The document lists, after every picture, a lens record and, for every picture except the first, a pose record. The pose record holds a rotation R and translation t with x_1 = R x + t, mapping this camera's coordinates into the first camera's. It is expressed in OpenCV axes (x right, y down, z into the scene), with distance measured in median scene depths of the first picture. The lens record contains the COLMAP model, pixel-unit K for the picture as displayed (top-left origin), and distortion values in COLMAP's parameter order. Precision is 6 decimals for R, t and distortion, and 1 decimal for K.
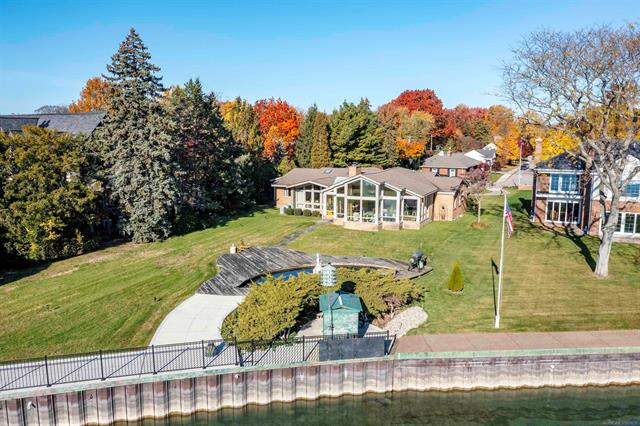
lens RADIAL K [[500.1, 0, 322.9], [0, 500.1, 213.1], [0, 0, 1]] dist [-0.024290, 0.004291]
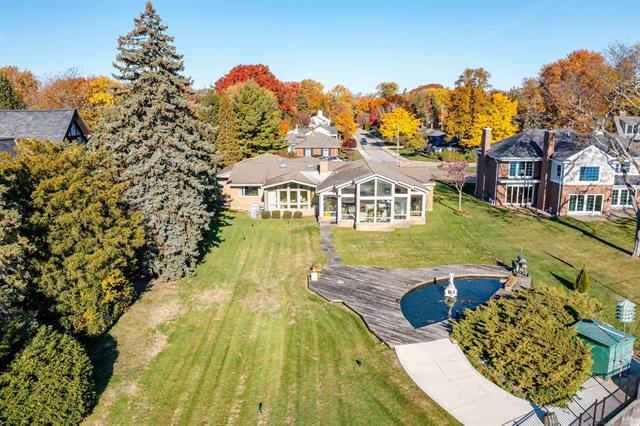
lens RADIAL K [[500.1, 0, 322.9], [0, 500.1, 208.9], [0, 0, 1]] dist [-0.024290, 0.004291]
pose [[0.909817, -0.086323, 0.405932, -0.382758], [0.065832, 0.995763, 0.064203, -0.072855], [-0.409754, -0.031690, 0.911645, 0.160956]]
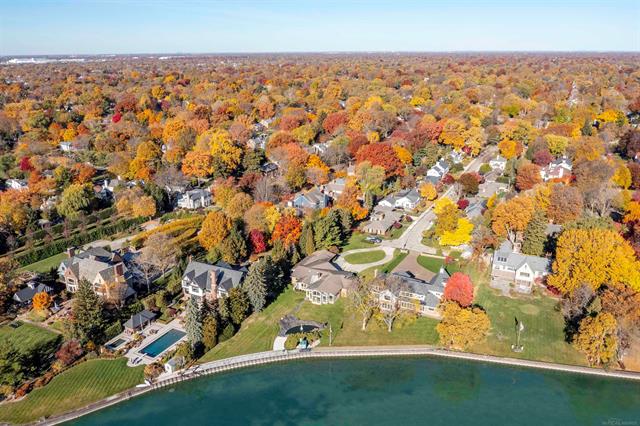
lens RADIAL K [[500.1, 0, 320.9], [0, 500.1, 212.5], [0, 0, 1]] dist [-0.024290, 0.004291]
pose [[0.999448, -0.004432, -0.032918, 0.211569], [0.009648, 0.987064, 0.160036, -1.093694], [0.031782, -0.160266, 0.986562, -2.206922]]
